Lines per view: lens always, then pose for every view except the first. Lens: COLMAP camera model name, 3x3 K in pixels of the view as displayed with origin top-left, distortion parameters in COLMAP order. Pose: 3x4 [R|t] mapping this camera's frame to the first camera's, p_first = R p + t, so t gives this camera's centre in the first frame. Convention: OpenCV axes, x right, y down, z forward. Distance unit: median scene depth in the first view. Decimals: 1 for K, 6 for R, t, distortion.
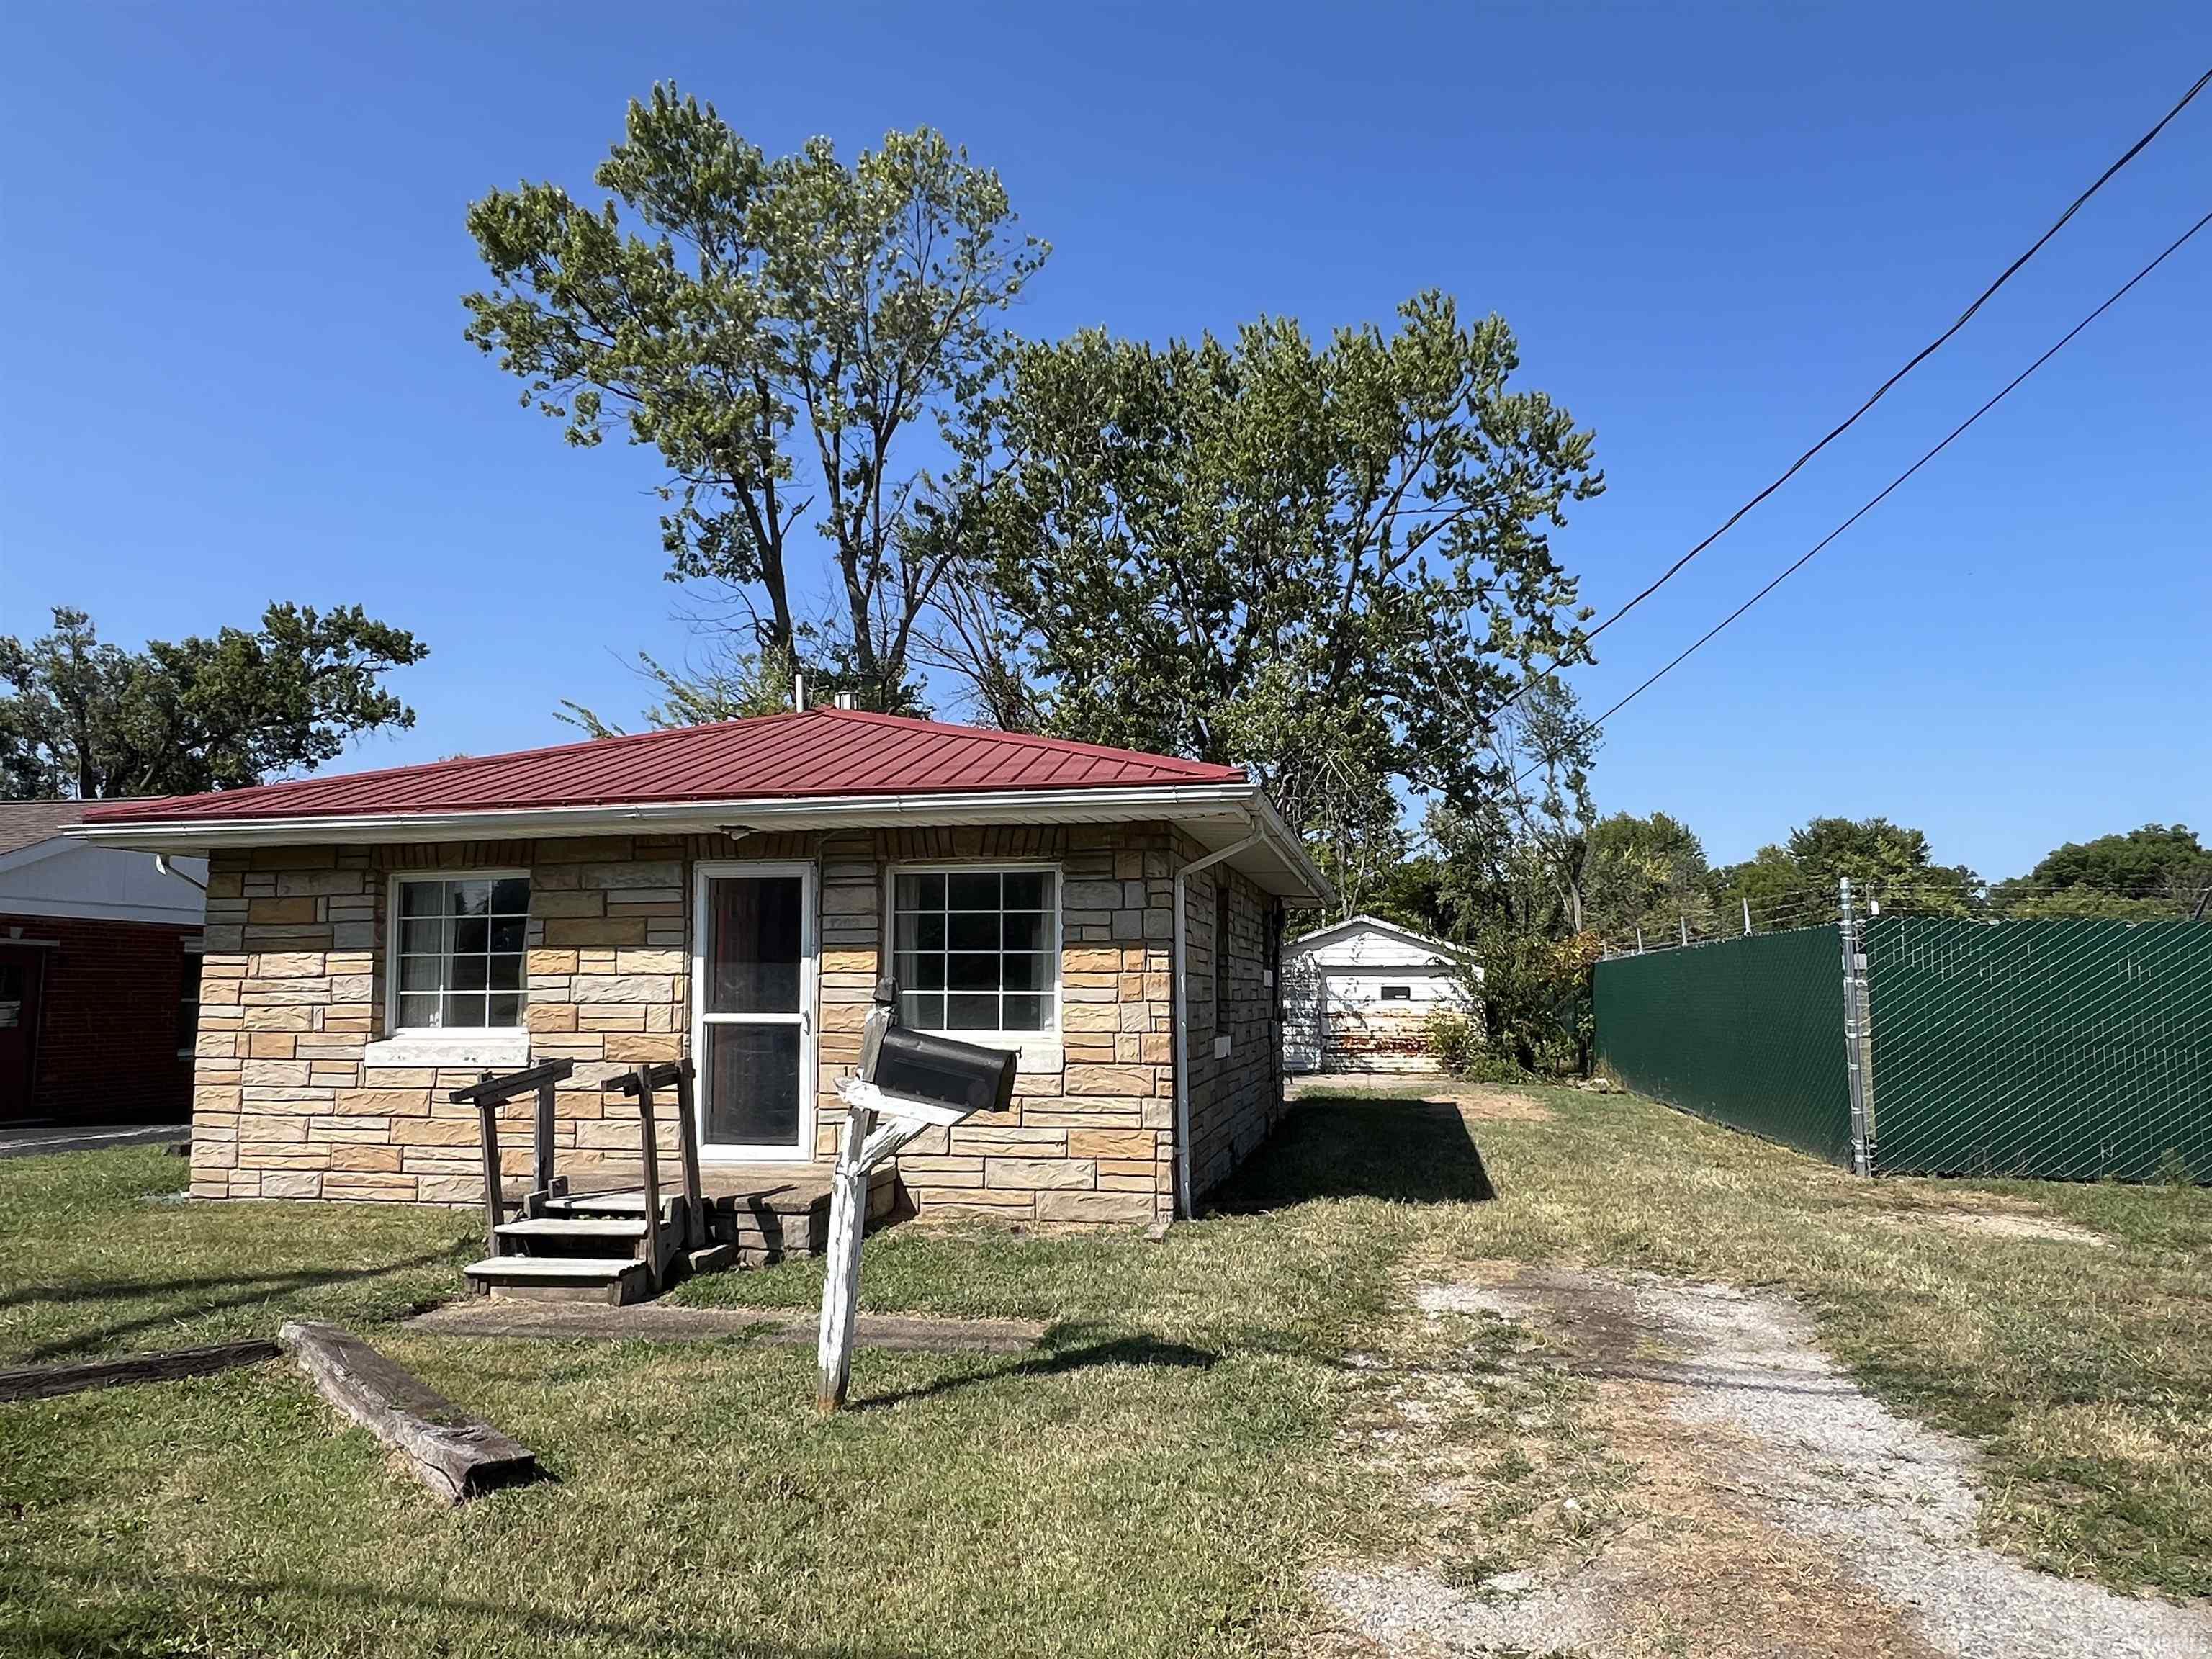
lens RADIAL K [[1361.9, 0, 1106.0], [0, 1361.9, 829.5], [0, 0, 1]] dist [0.029819, -0.000478]
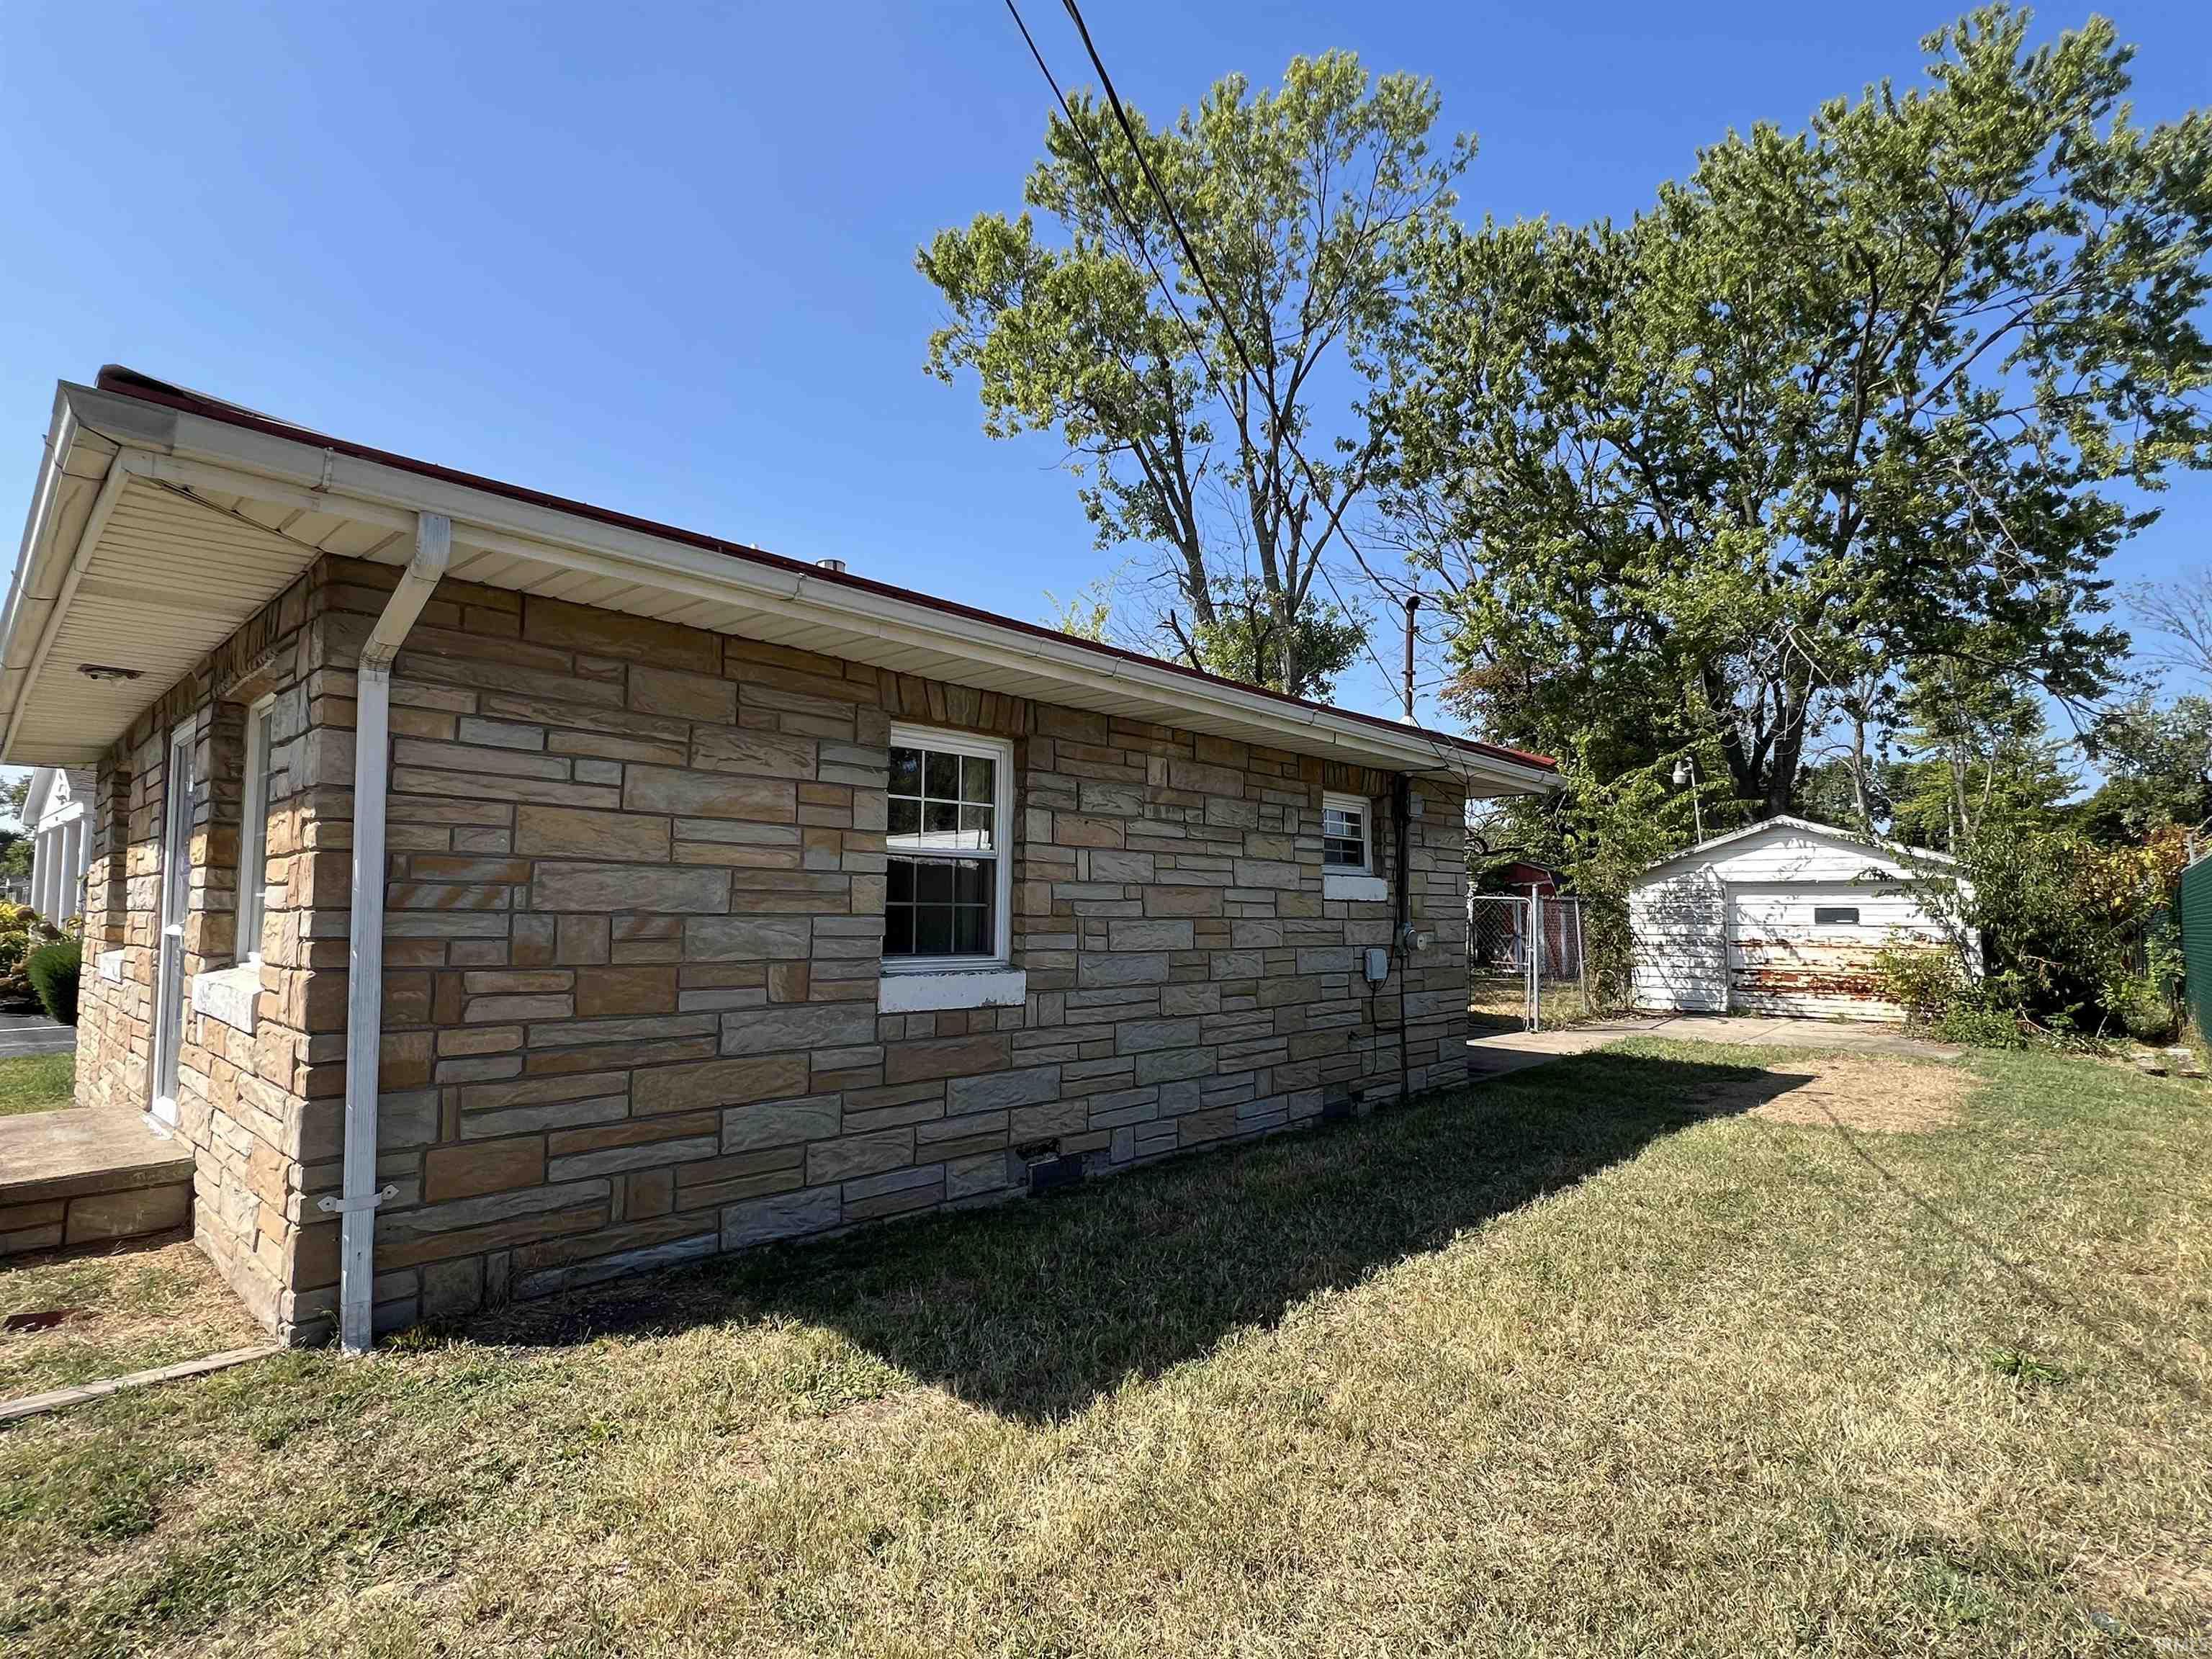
lens RADIAL K [[1108.2, 0, 1106.0], [0, 1108.2, 829.5], [0, 0, 1]] dist [0.074264, -0.027184]
pose [[0.880248, -0.031694, -0.473454, 0.325379], [0.049715, 0.998435, 0.025594, 0.072835], [0.471902, -0.046067, 0.880447, 0.521040]]
